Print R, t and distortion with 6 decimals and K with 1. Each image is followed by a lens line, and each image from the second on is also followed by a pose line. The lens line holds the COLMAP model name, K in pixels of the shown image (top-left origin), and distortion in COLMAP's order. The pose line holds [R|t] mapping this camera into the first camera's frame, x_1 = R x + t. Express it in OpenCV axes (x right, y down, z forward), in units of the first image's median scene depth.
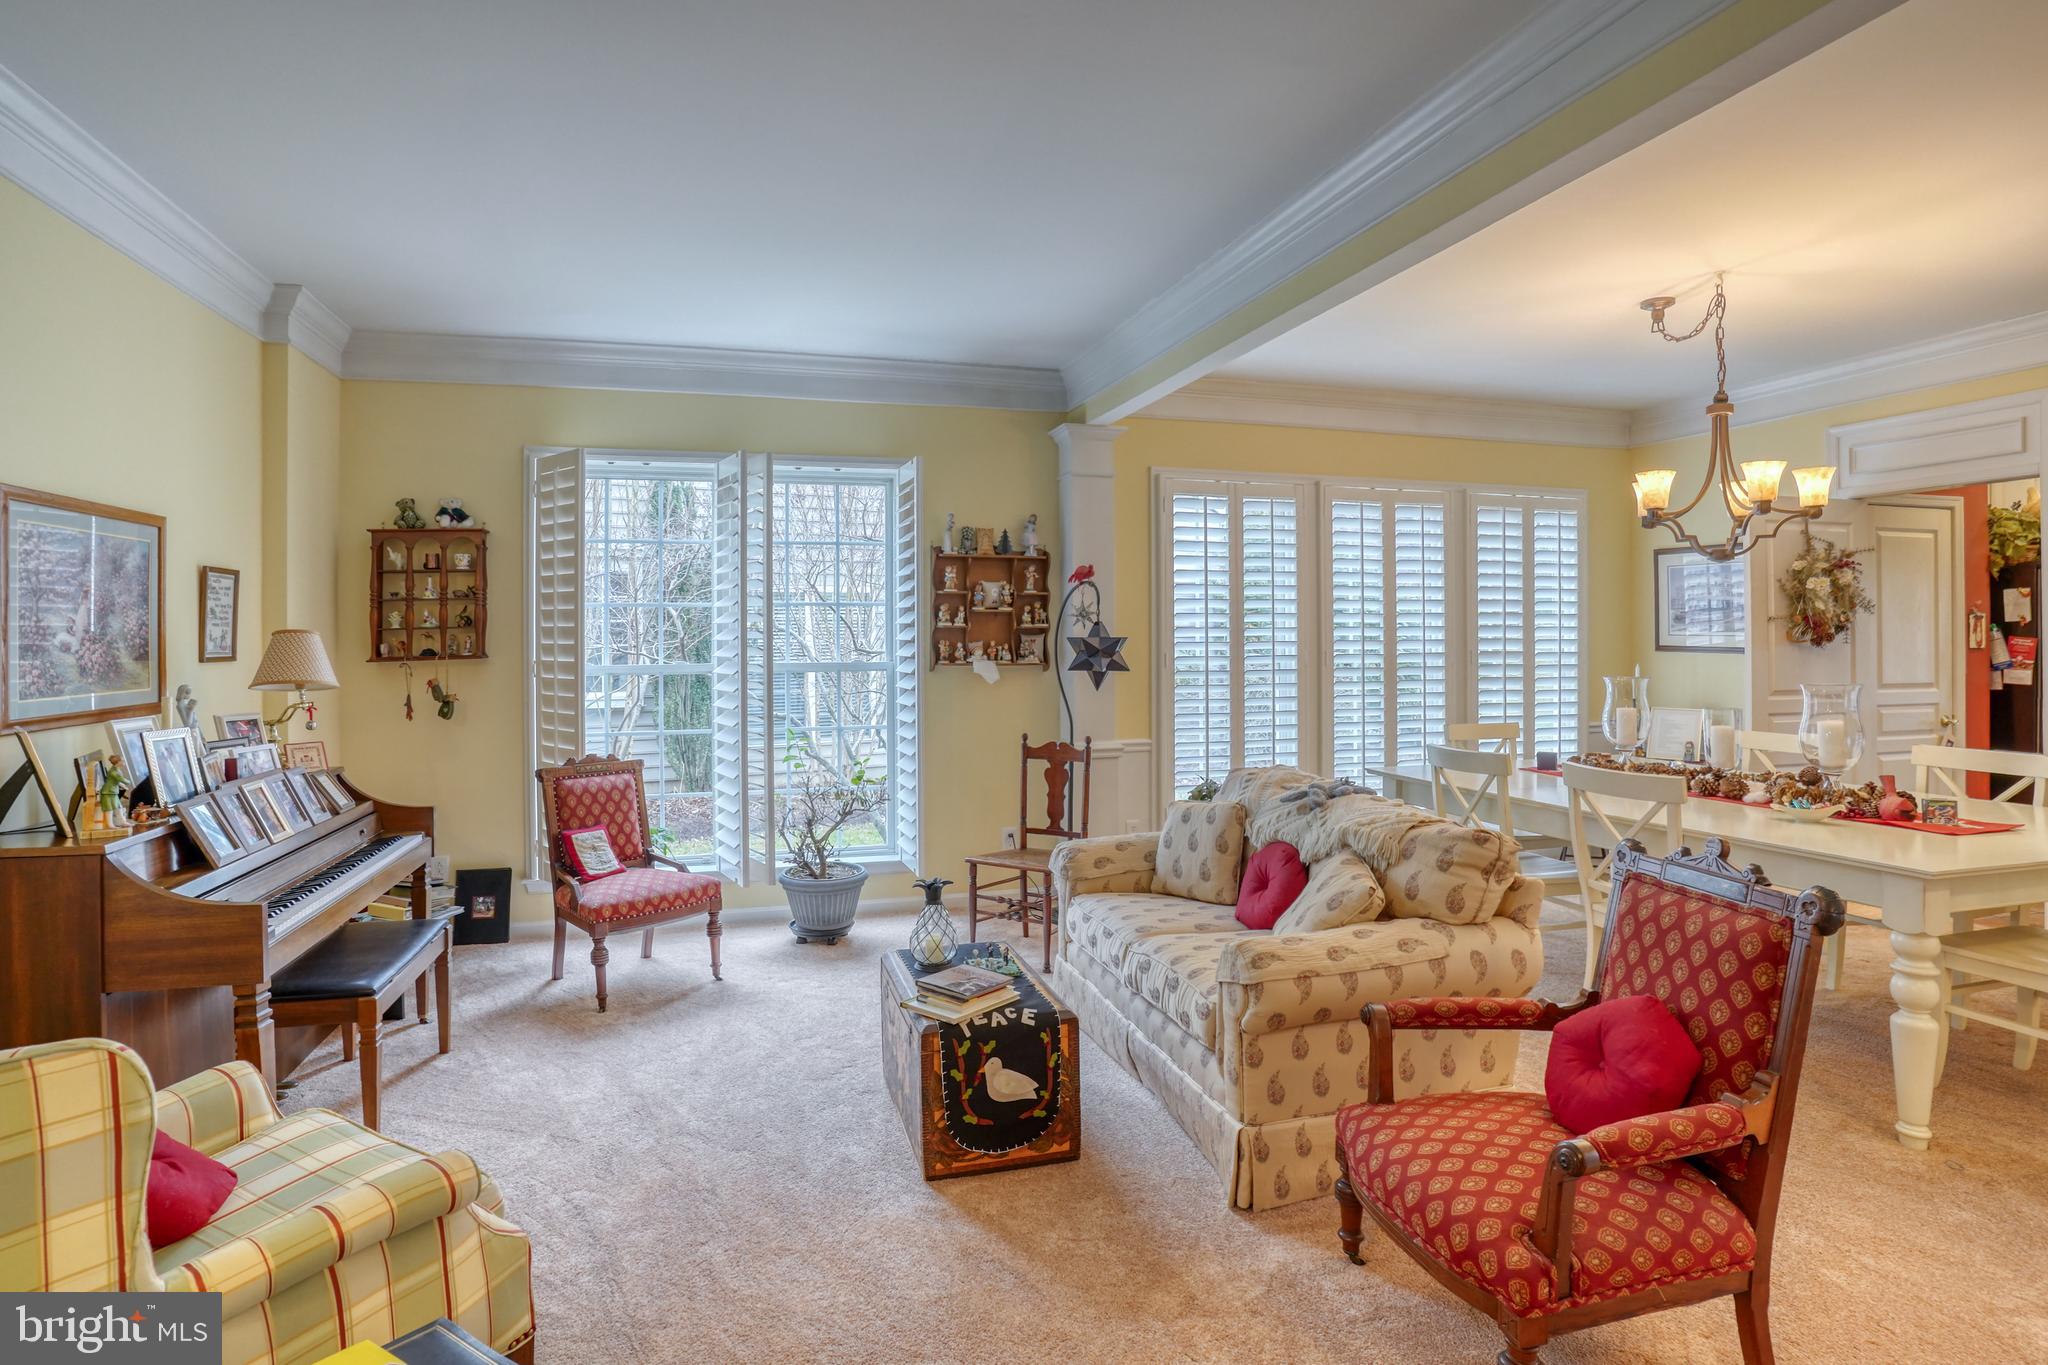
lens RADIAL K [[1043.5, 0, 1002.2], [0, 1043.5, 659.4], [0, 0, 1]] dist [-0.081776, 0.041536]
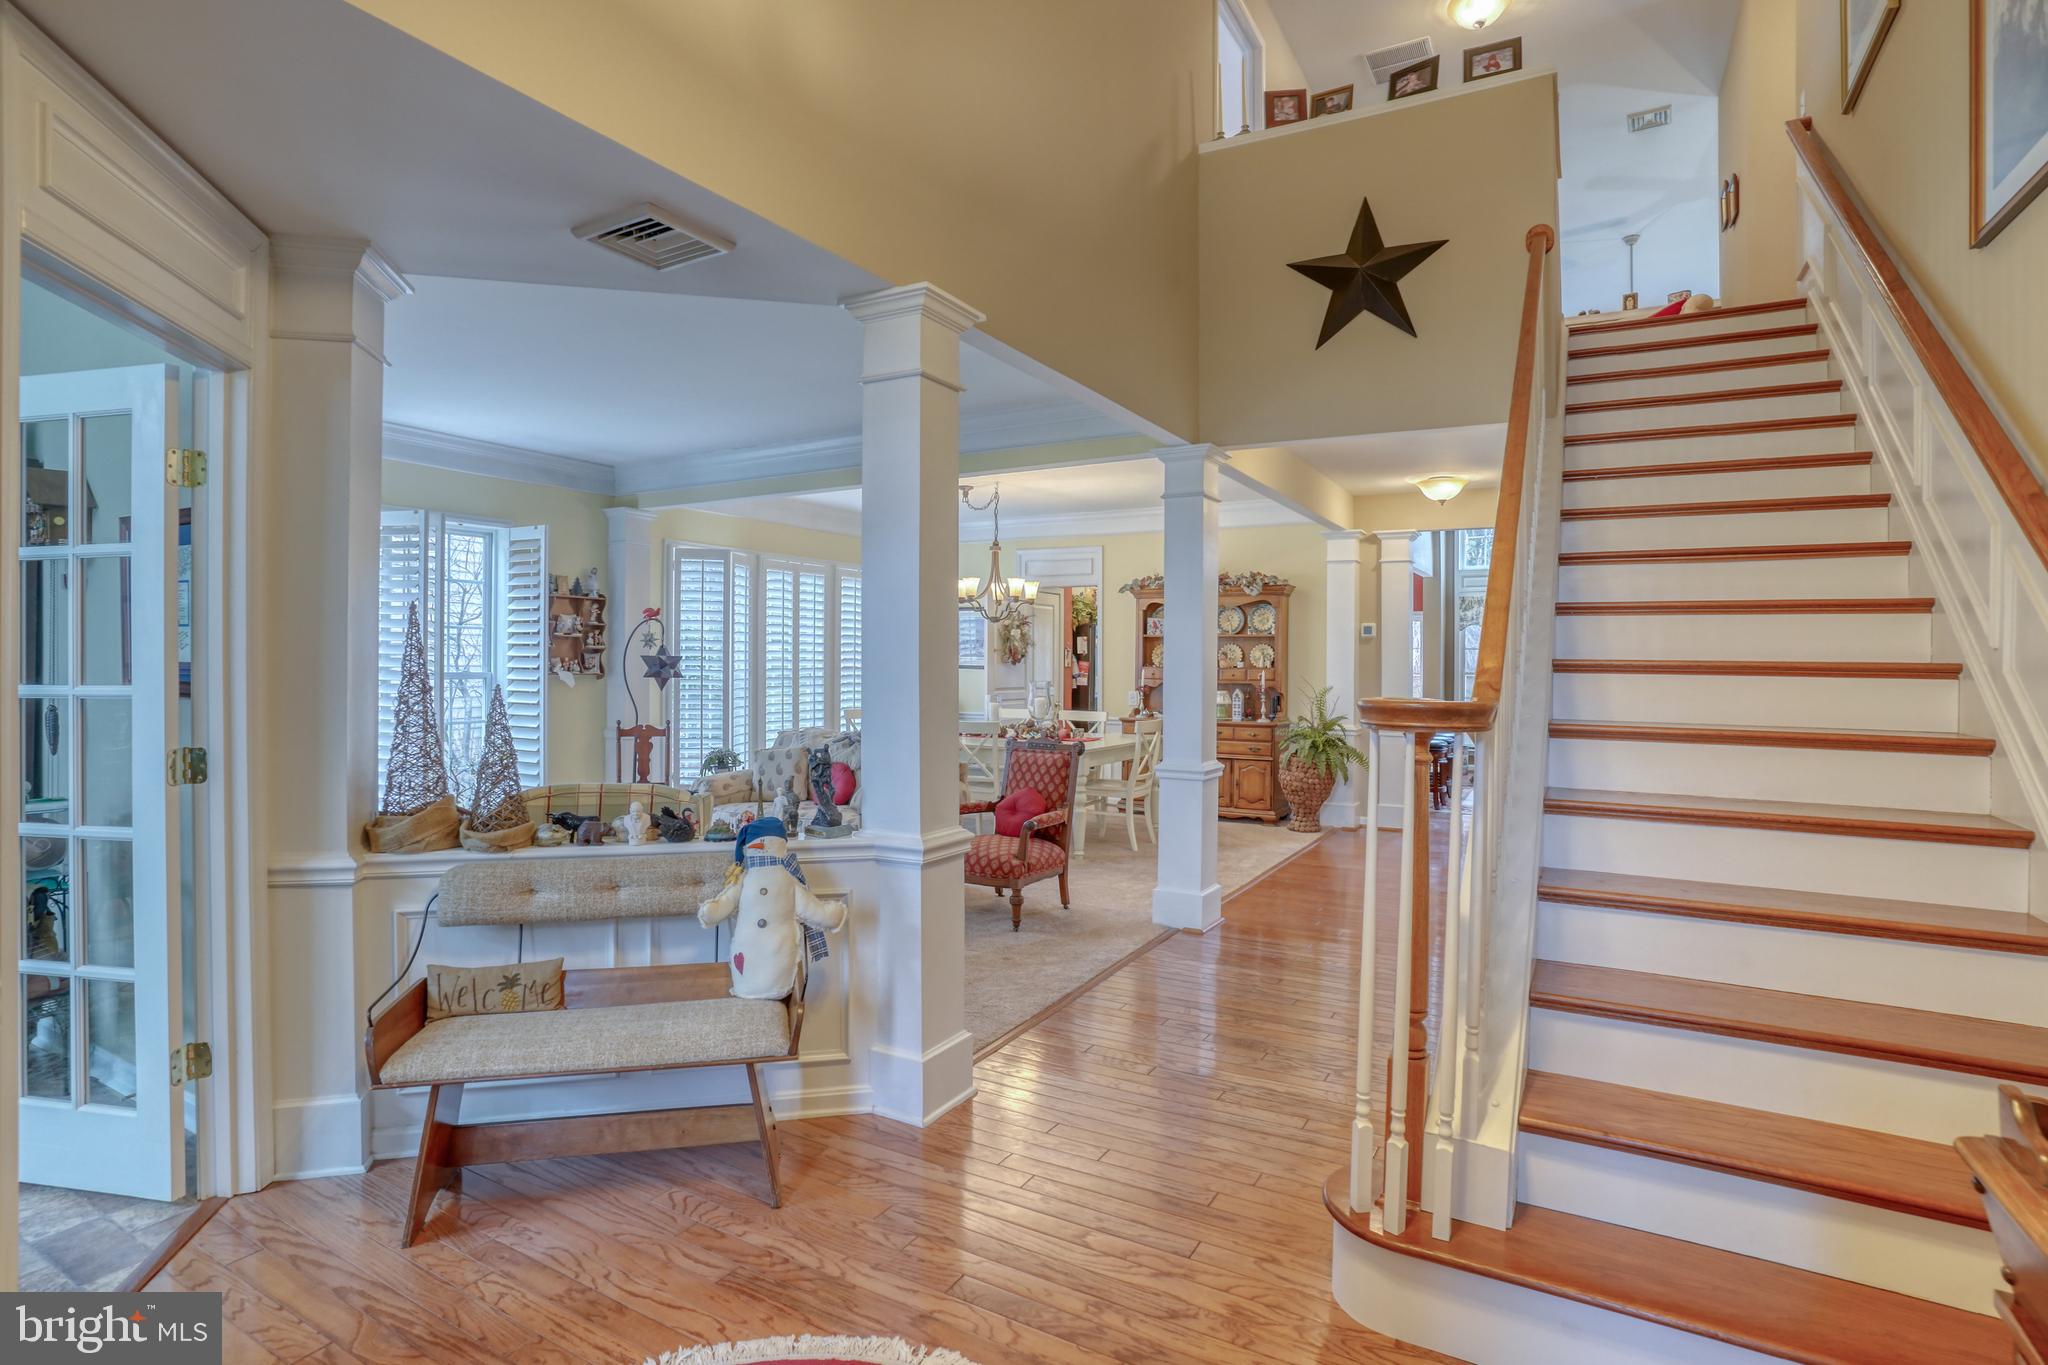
lens RADIAL K [[1112.4, 0, 995.0], [0, 1112.4, 706.0], [0, 0, 1]] dist [-0.002625, -0.000150]
pose [[0.722948, -0.017877, 0.690671, -0.676510], [0.002604, 0.999729, 0.023151, 0.015894], [-0.690897, -0.014938, 0.722799, -0.505648]]
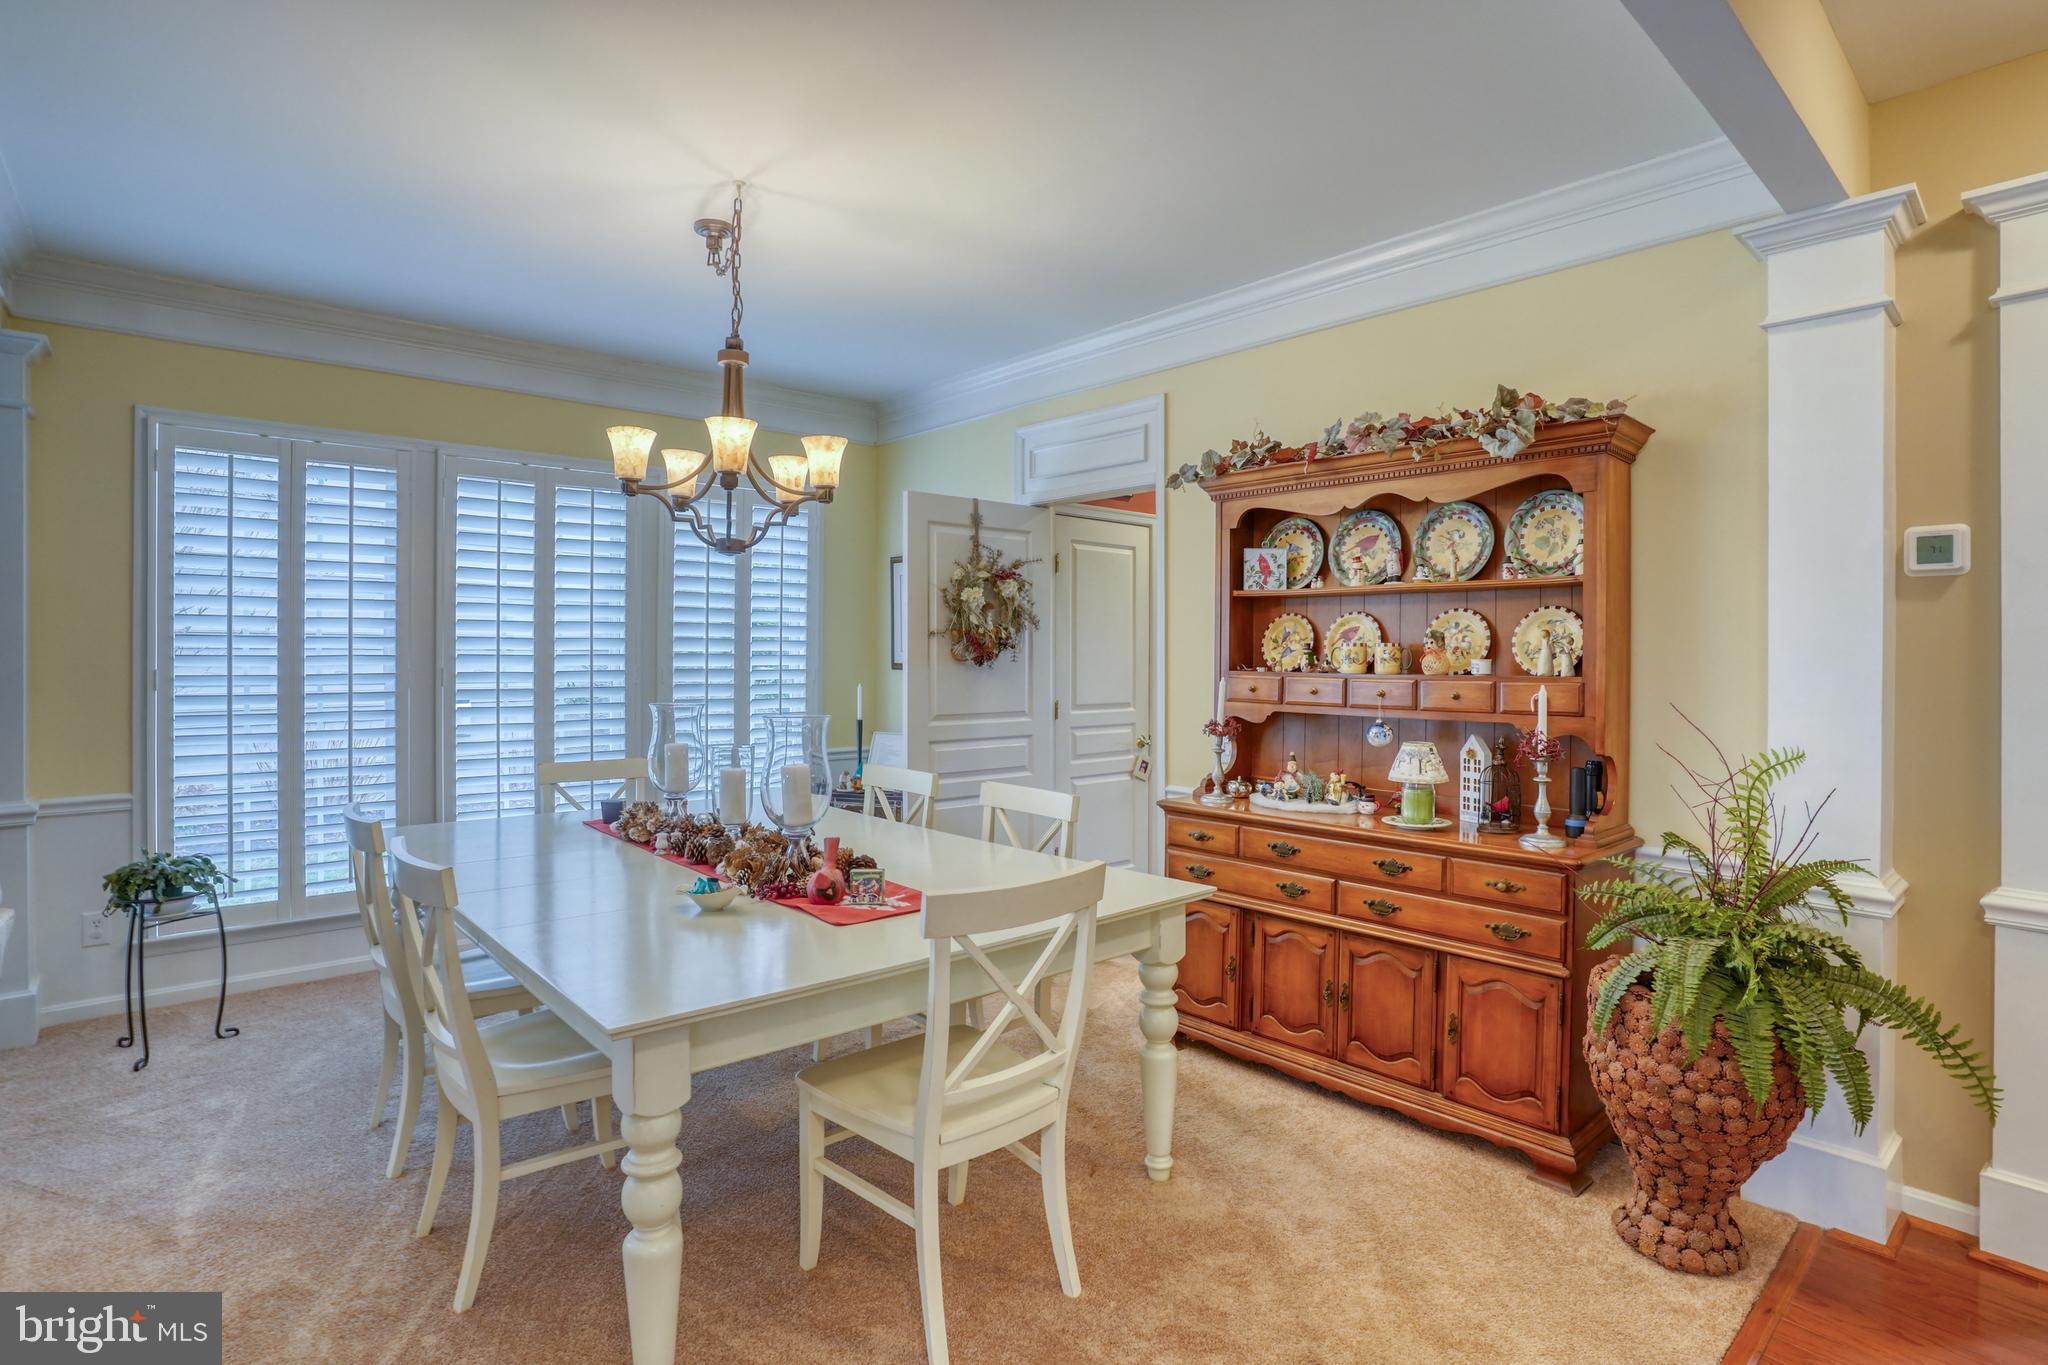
lens RADIAL K [[1022.5, 0, 1024.0], [0, 1022.5, 682.5], [0, 0, 1]] dist [-0.070155, 0.039111]
pose [[0.900696, -0.005149, 0.434419, 0.445922], [0.000816, 0.999948, 0.010161, -0.007015], [-0.434449, -0.008797, 0.900653, 0.162496]]
